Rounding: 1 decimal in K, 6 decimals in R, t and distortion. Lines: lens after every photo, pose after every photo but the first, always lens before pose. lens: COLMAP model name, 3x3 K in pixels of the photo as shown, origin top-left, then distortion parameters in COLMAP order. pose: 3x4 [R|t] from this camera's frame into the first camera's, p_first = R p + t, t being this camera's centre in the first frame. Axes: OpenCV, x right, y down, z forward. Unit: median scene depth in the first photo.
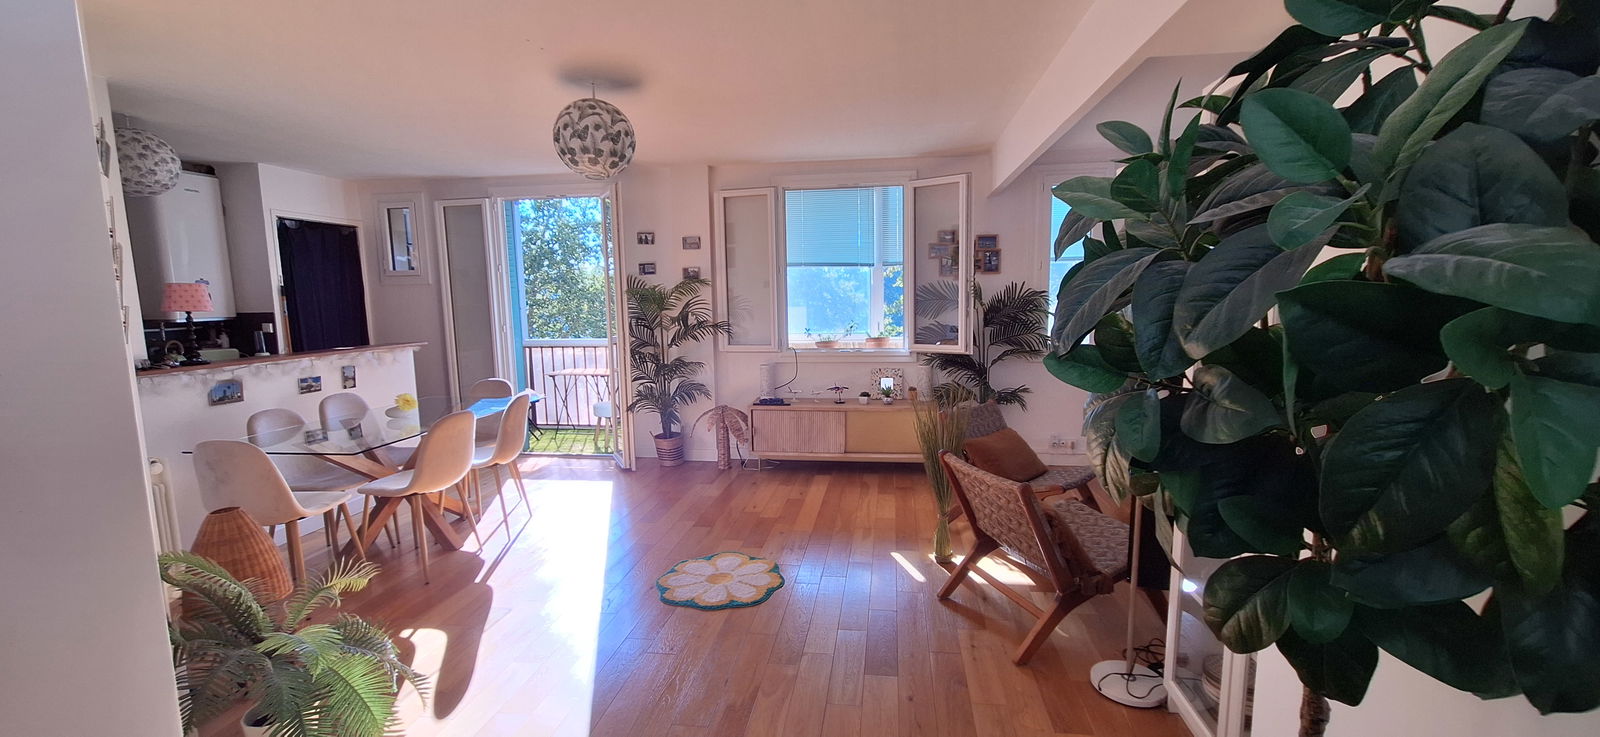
lens RADIAL K [[642.7, 0, 795.8], [0, 642.7, 372.7], [0, 0, 1]] dist [-0.001794, -0.000216]
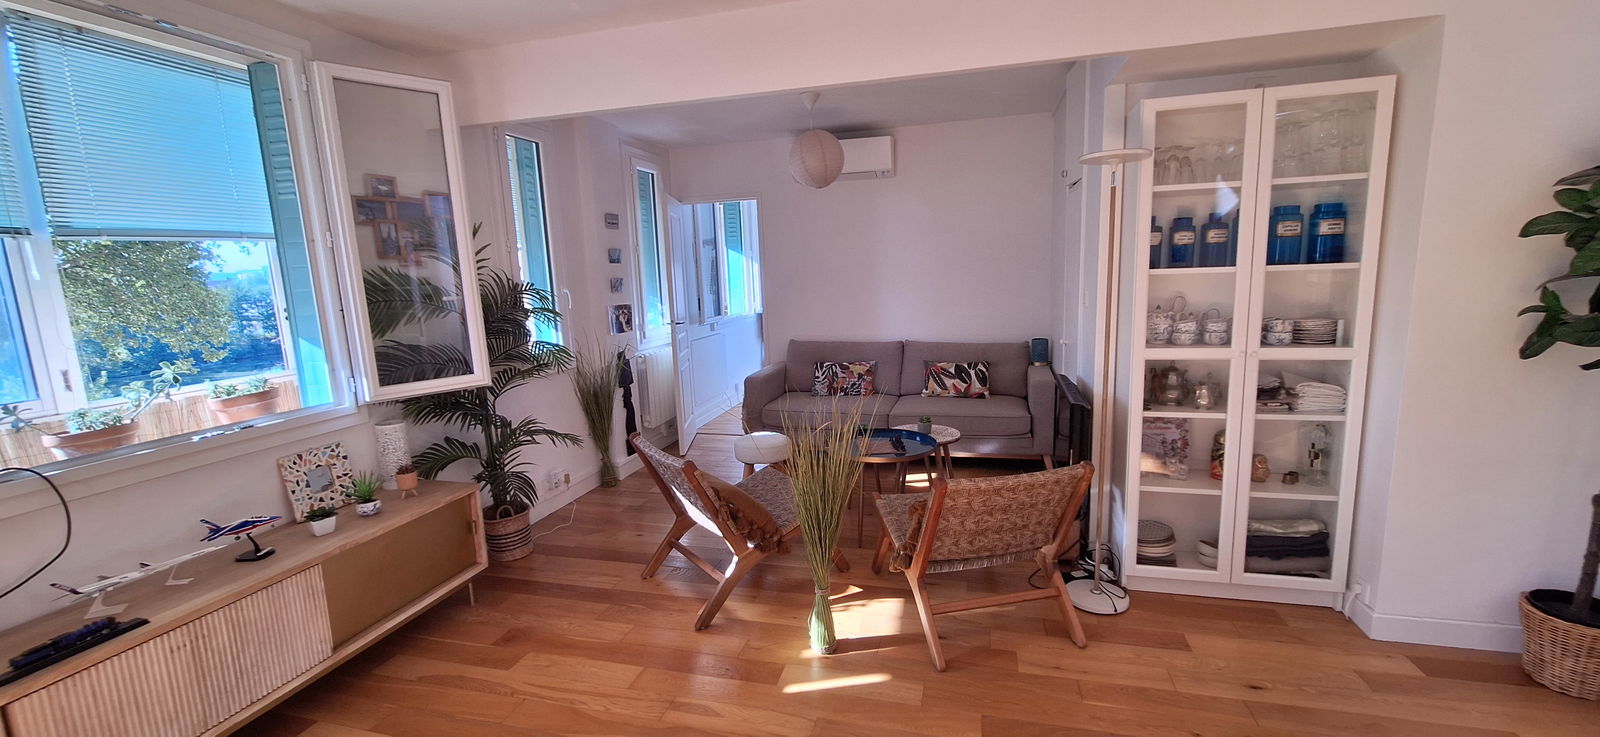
lens RADIAL K [[642.7, 0, 795.8], [0, 642.7, 372.7], [0, 0, 1]] dist [-0.001794, -0.000216]
pose [[0.123258, -0.148681, 0.981173, -0.287268], [0.164391, 0.978112, 0.127566, -0.067867], [-0.978664, 0.145572, 0.145002, 0.597558]]
